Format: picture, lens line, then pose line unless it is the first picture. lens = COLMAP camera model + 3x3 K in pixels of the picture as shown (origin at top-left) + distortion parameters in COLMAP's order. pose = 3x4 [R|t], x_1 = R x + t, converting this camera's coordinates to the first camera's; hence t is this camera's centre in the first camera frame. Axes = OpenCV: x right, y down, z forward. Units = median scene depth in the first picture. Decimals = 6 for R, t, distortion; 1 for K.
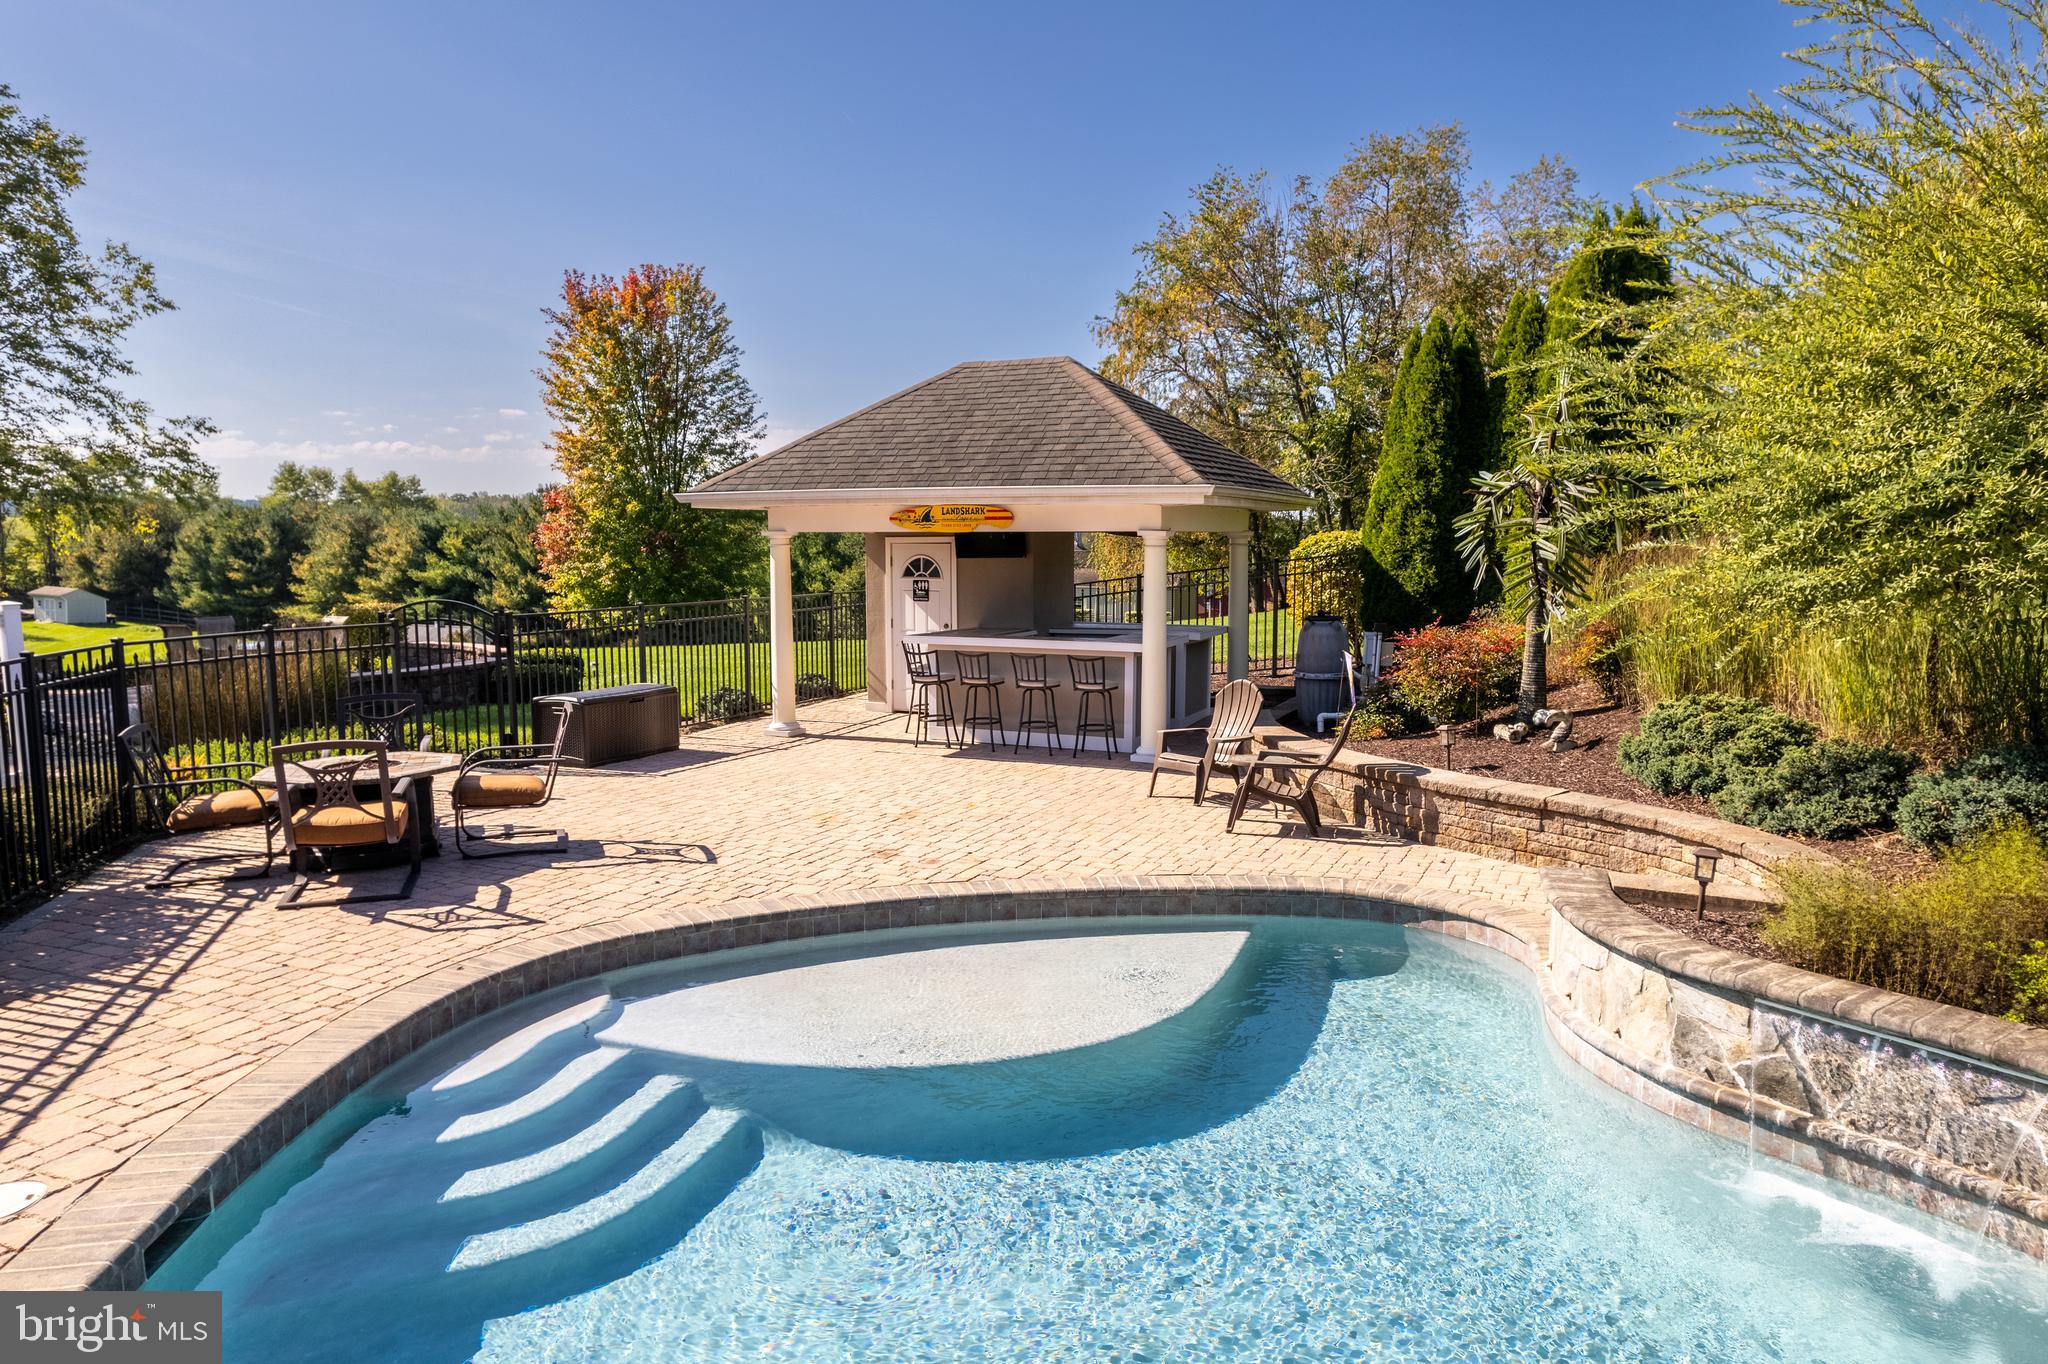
lens RADIAL K [[1317.6, 0, 1028.7], [0, 1317.6, 694.0], [0, 0, 1]] dist [-0.078660, 0.085719]
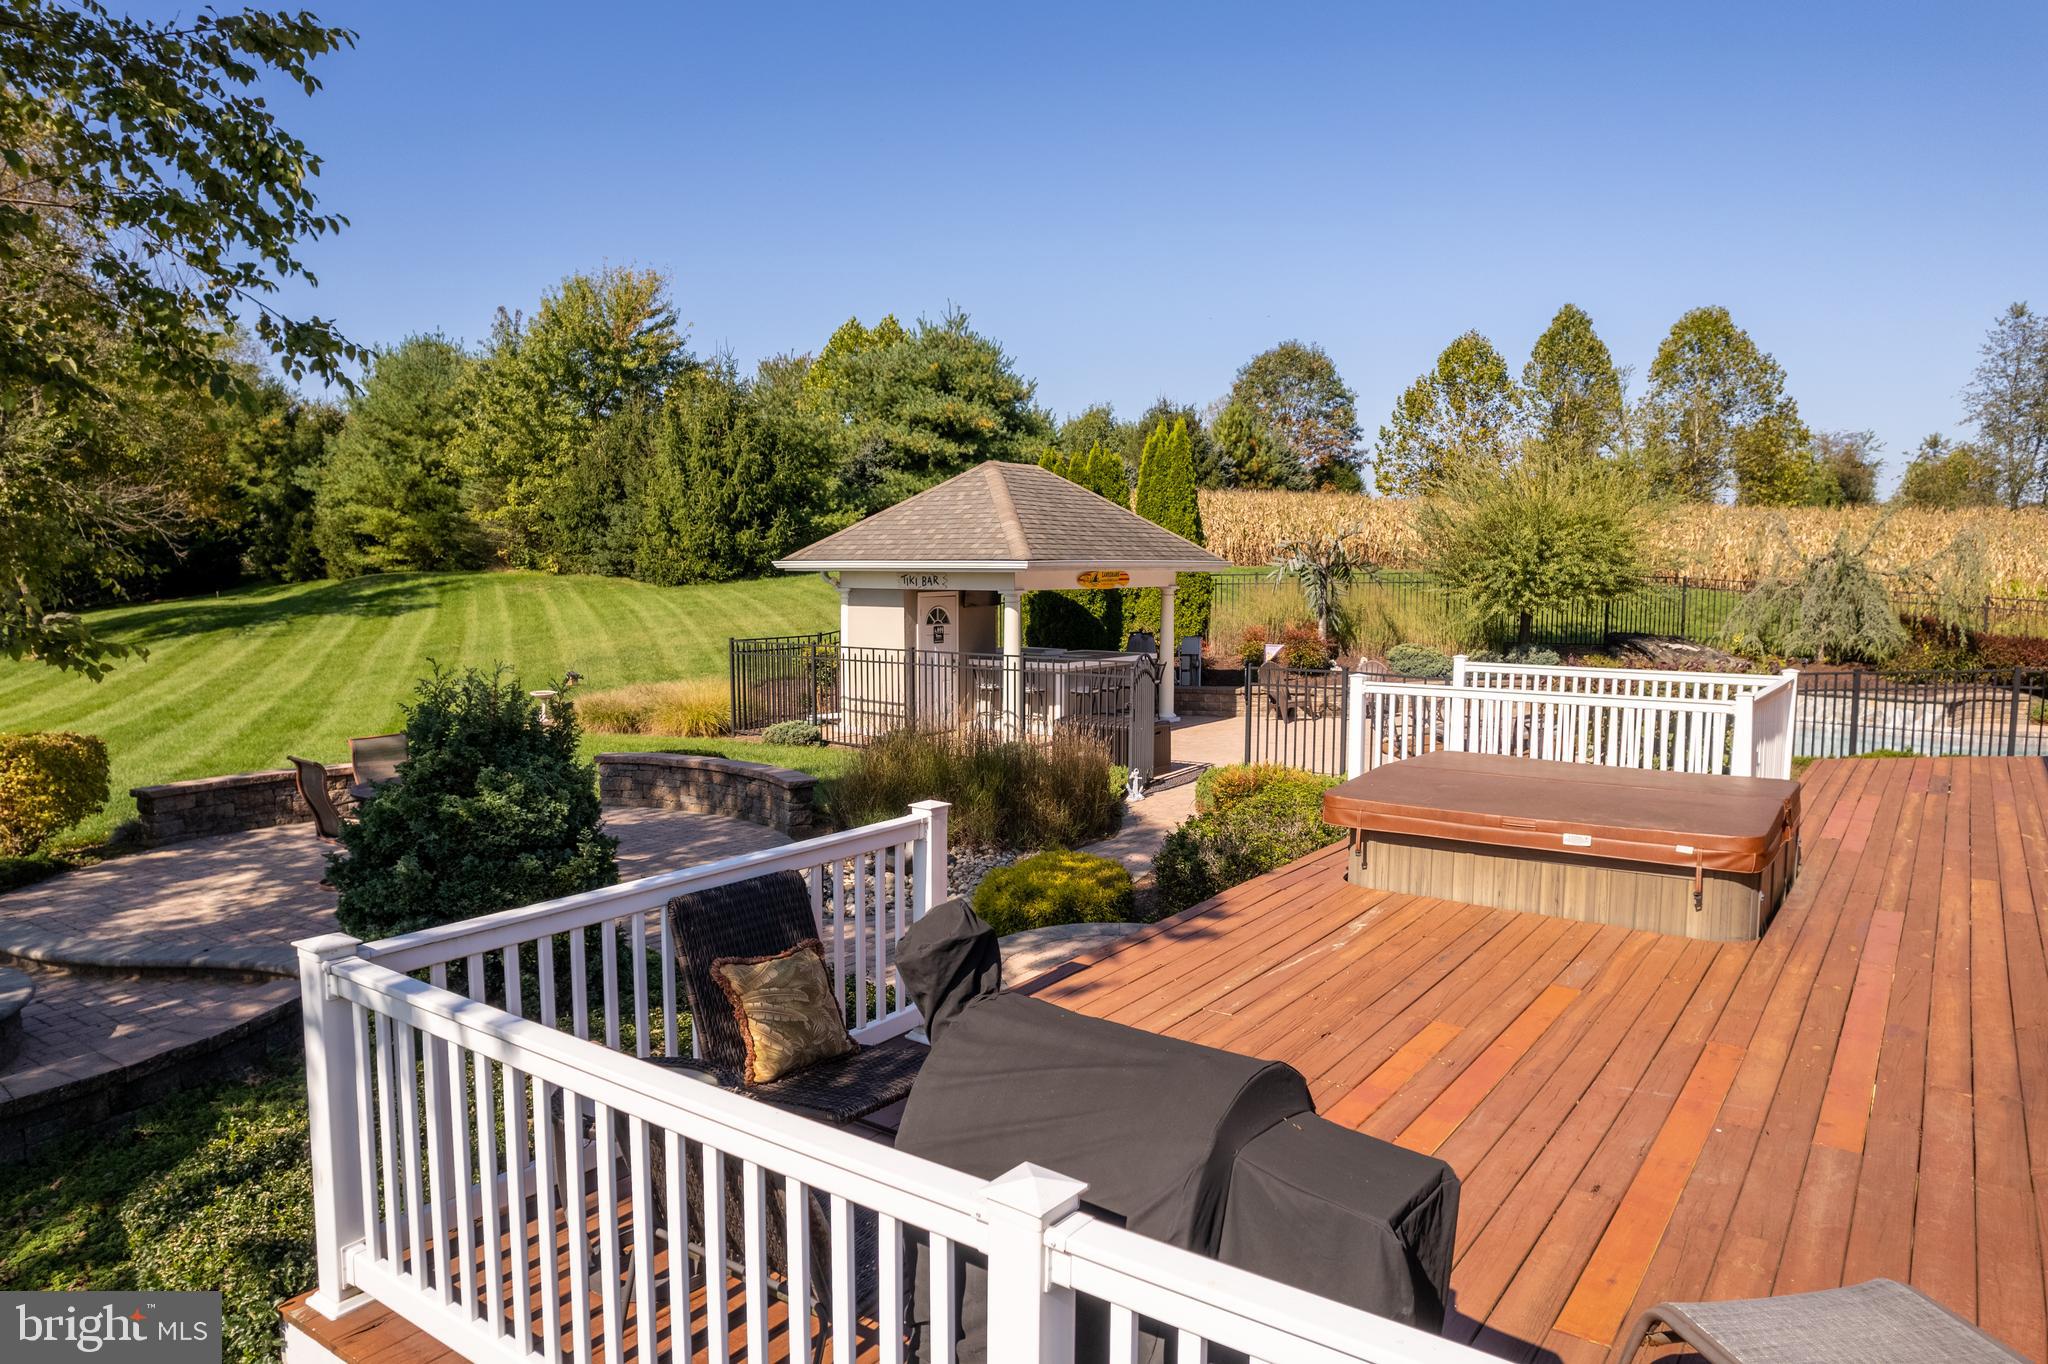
lens RADIAL K [[1317.6, 0, 1028.7], [0, 1317.6, 694.0], [0, 0, 1]] dist [-0.078660, 0.085719]
pose [[0.197938, -0.098440, 0.975259, -0.896480], [0.114538, 0.990451, 0.076727, -0.075830], [-0.973500, 0.096517, 0.207323, 0.461624]]
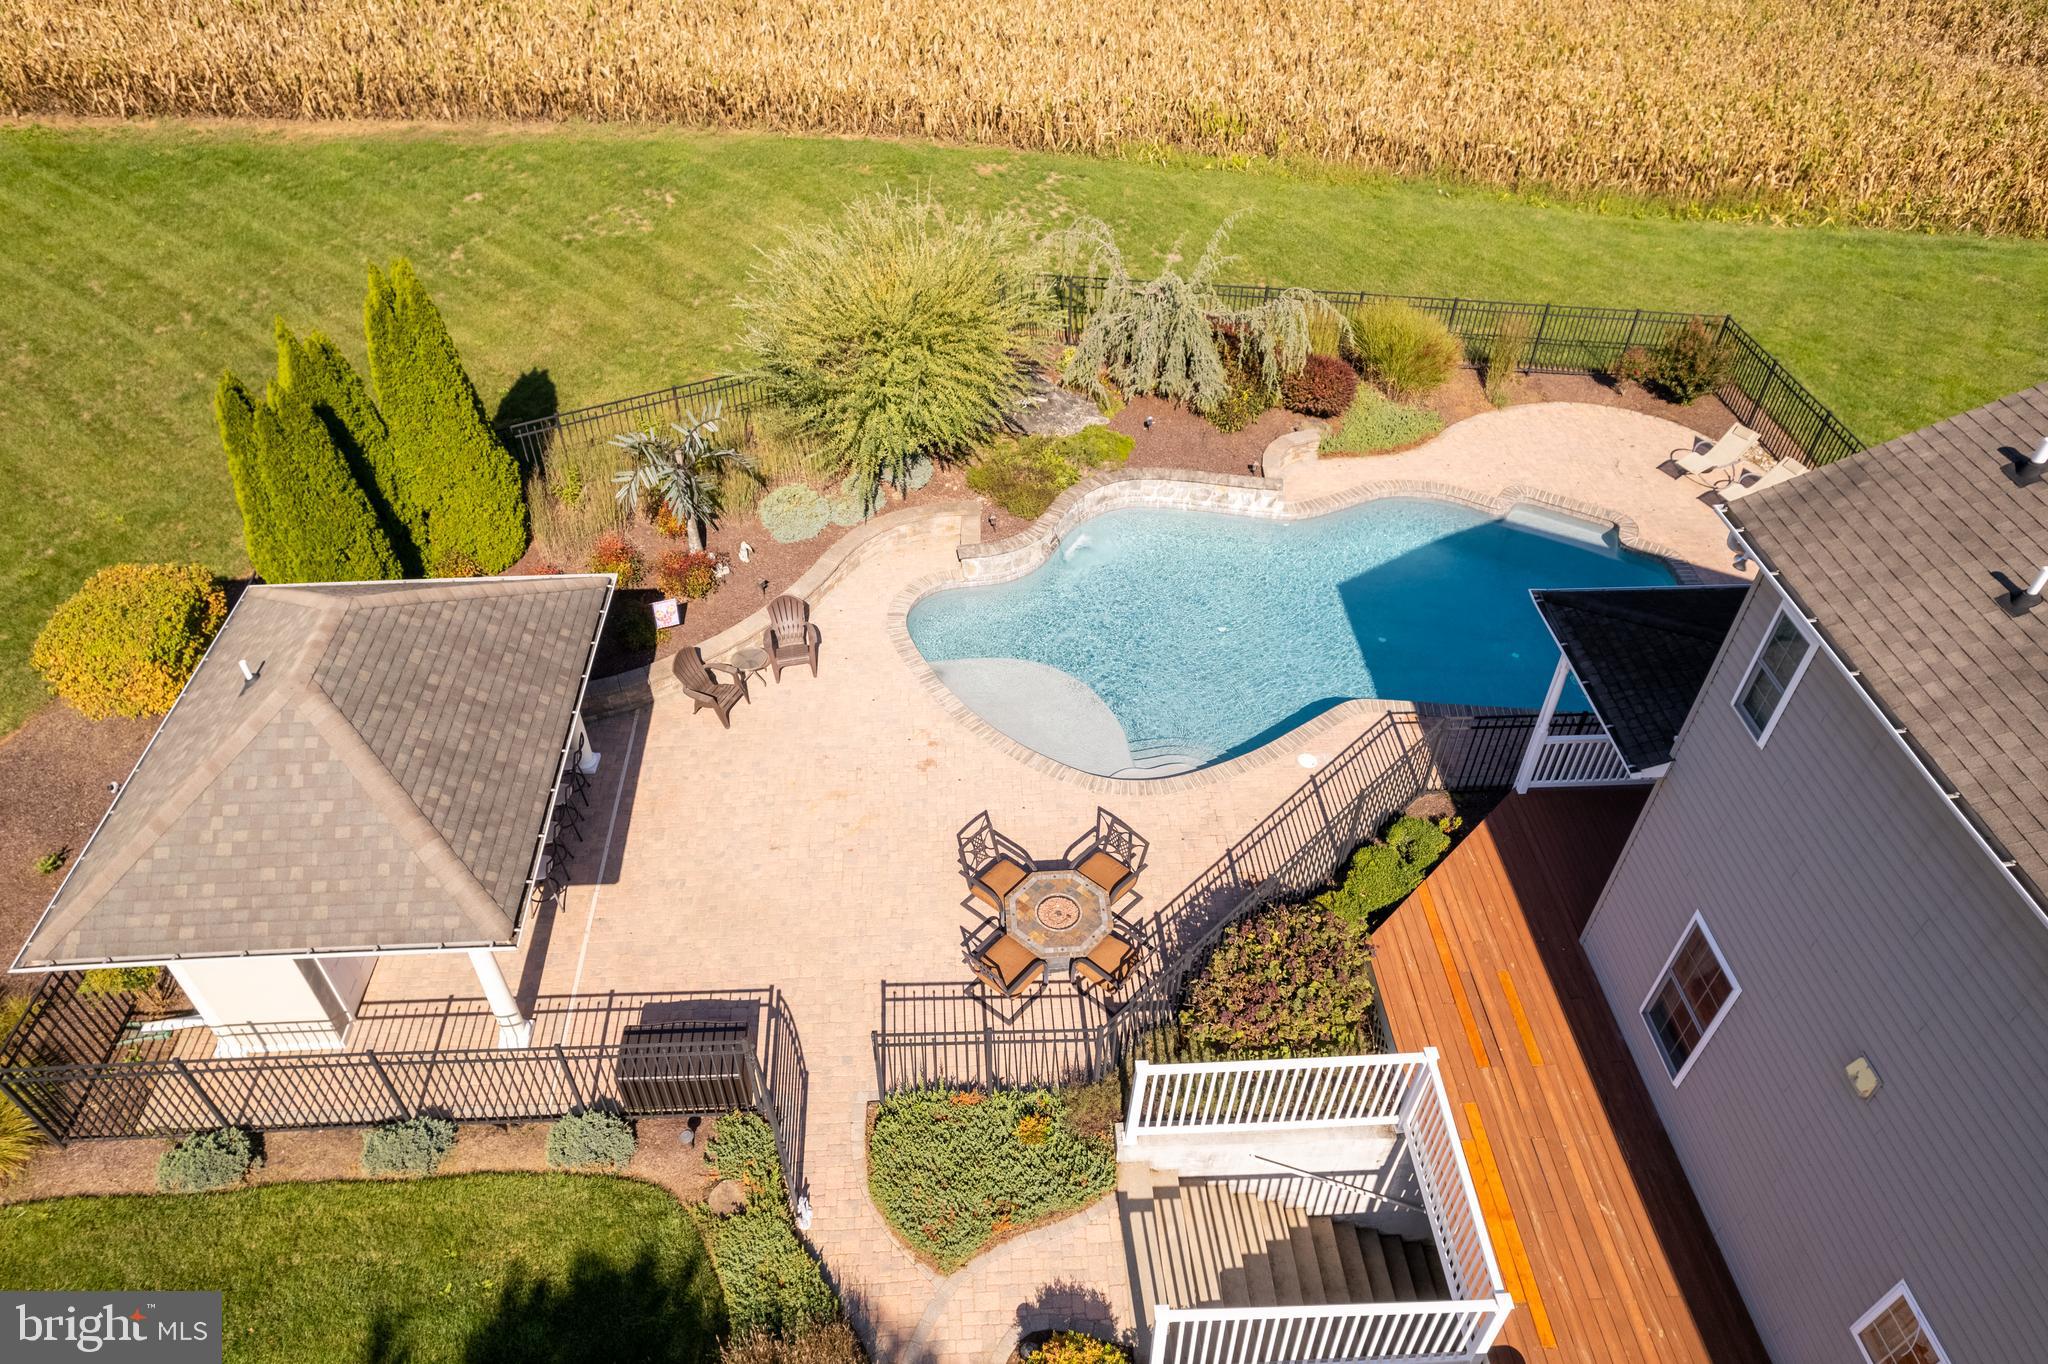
lens RADIAL K [[1317.6, 0, 1028.7], [0, 1317.6, 694.0], [0, 0, 1]] dist [-0.078660, 0.085719]
pose [[-0.462788, -0.601660, 0.651024, -0.559200], [0.090152, 0.698650, 0.709761, -0.537579], [-0.881873, 0.387160, -0.269086, 0.525469]]
